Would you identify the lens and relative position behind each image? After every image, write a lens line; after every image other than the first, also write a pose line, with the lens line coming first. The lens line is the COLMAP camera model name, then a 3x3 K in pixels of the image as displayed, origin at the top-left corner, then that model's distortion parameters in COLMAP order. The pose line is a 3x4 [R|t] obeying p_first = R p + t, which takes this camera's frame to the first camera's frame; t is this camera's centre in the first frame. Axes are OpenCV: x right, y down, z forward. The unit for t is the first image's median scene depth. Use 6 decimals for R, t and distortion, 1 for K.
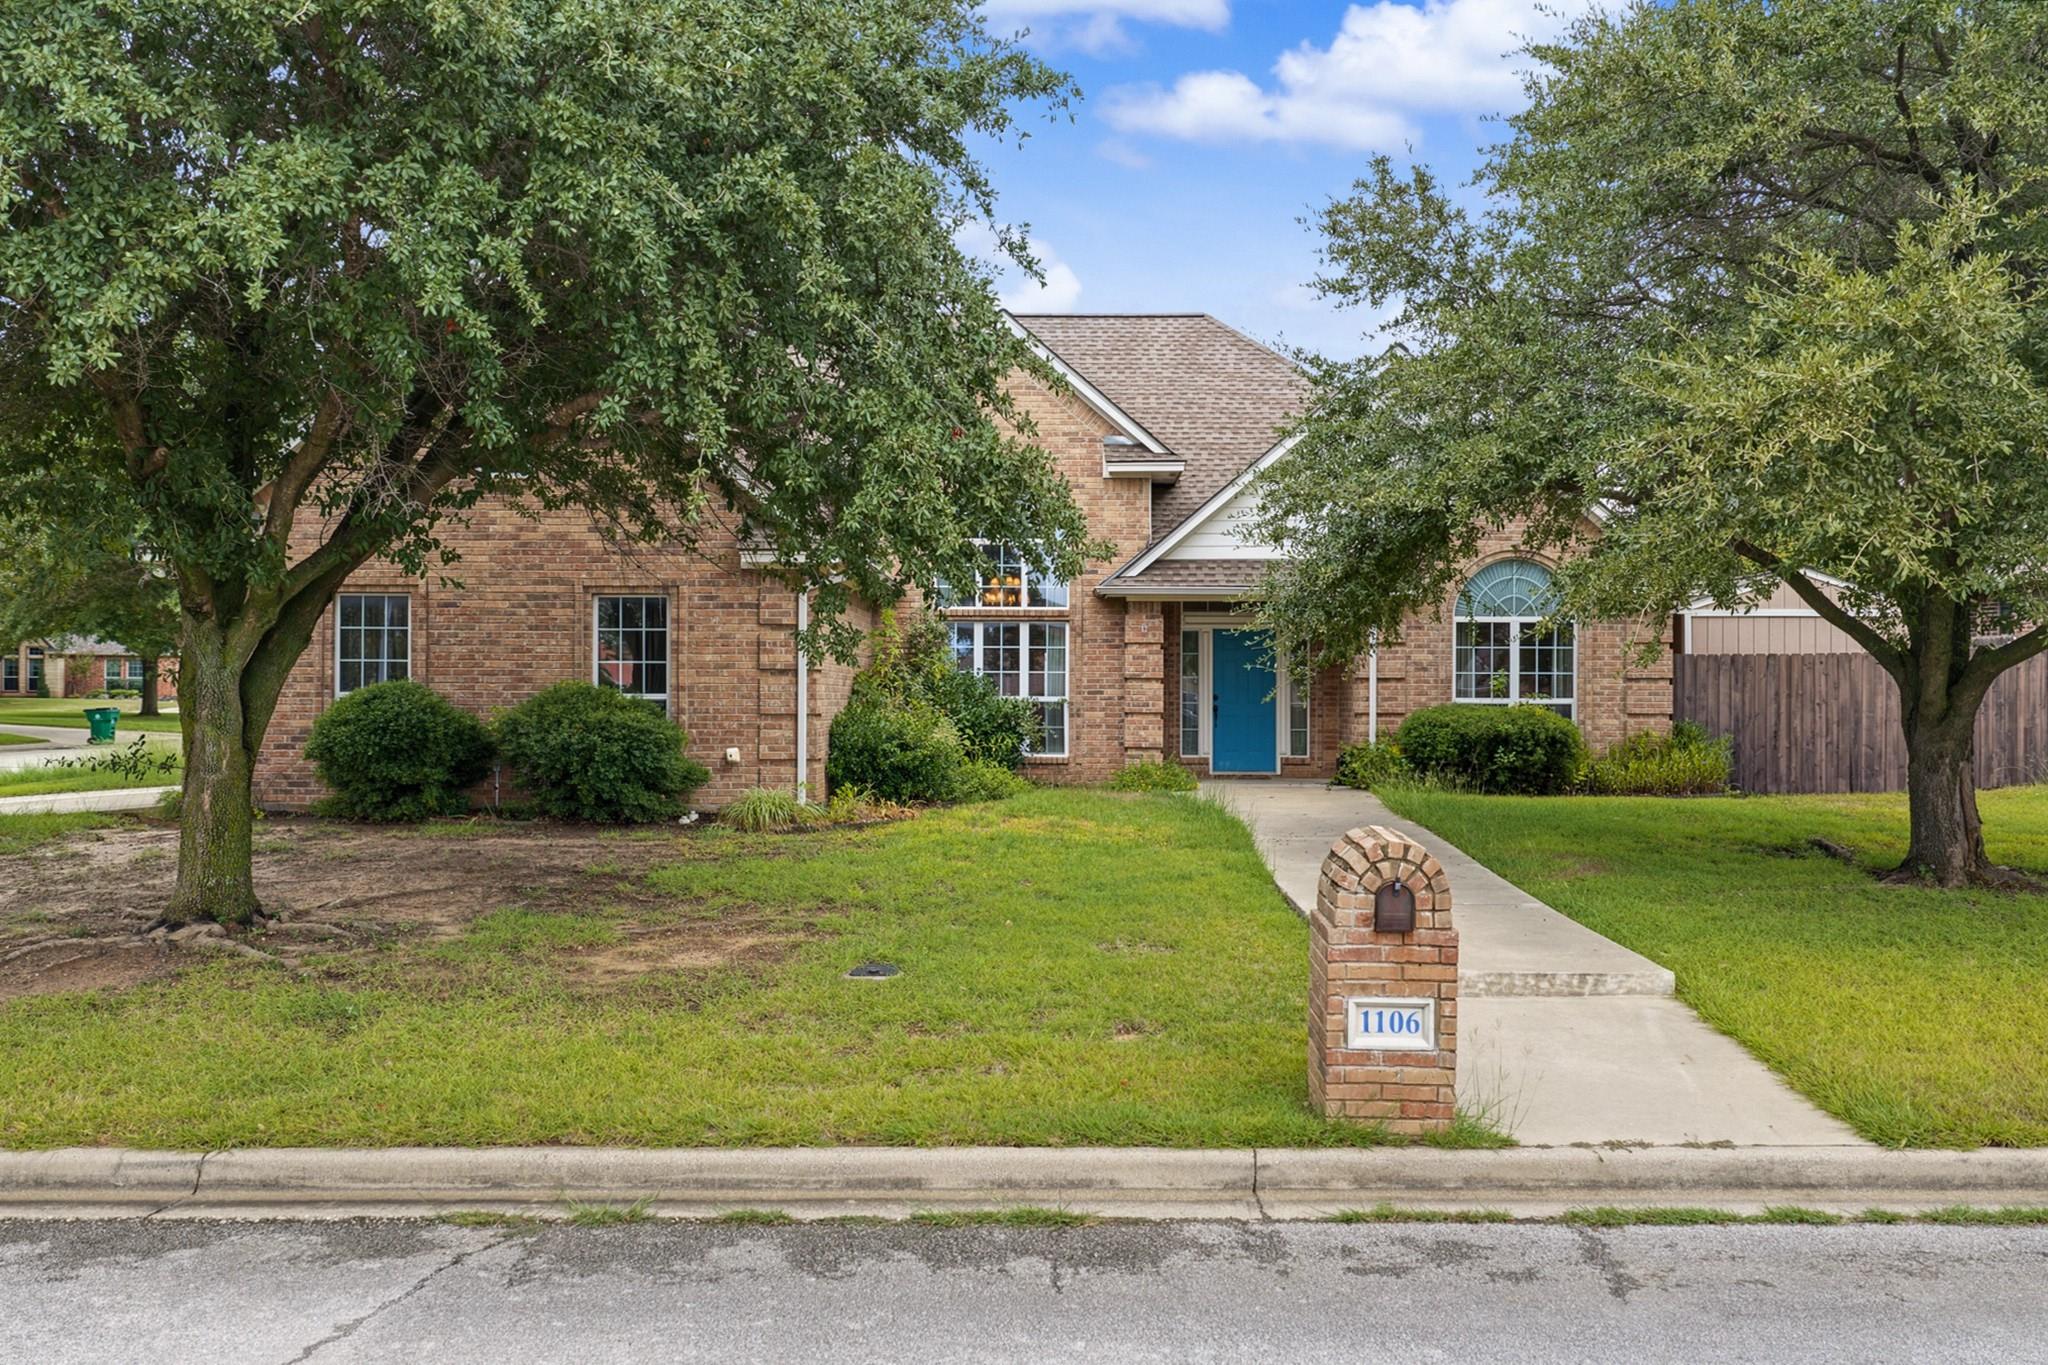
lens RADIAL K [[1752.6, 0, 1028.0], [0, 1752.6, 684.1], [0, 0, 1]] dist [-0.012907, -0.008746]
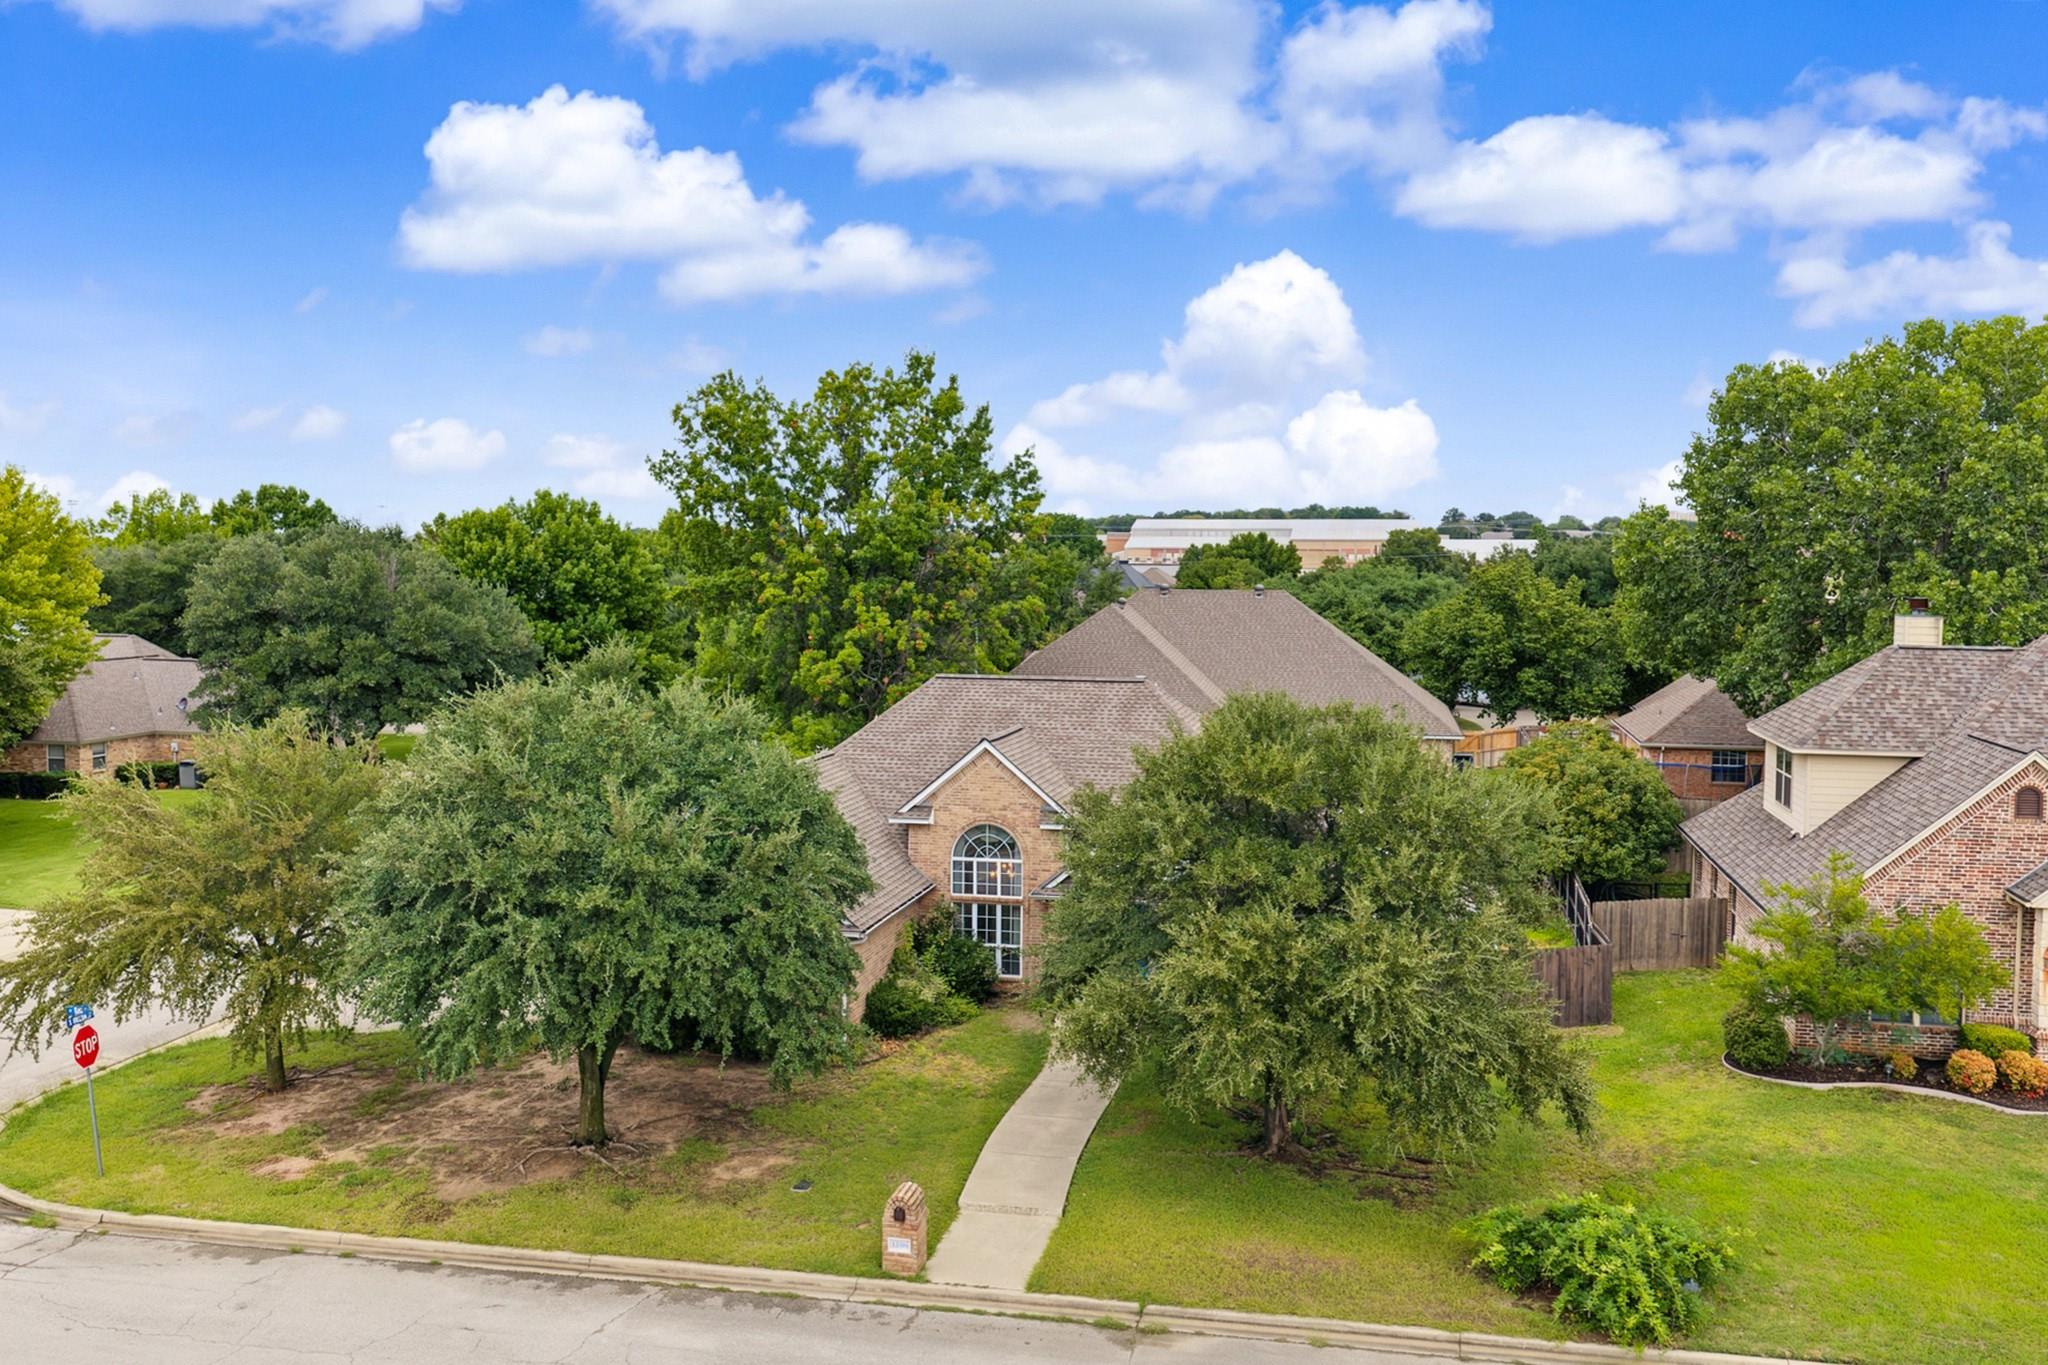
lens RADIAL K [[1722.1, 0, 1020.8], [0, 1722.1, 680.3], [0, 0, 1]] dist [-0.042673, -0.000156]
pose [[0.982106, 0.013988, -0.187811, 1.087484], [-0.001625, 0.997830, 0.065819, -1.184644], [0.188324, -0.064336, 0.979997, -2.302510]]
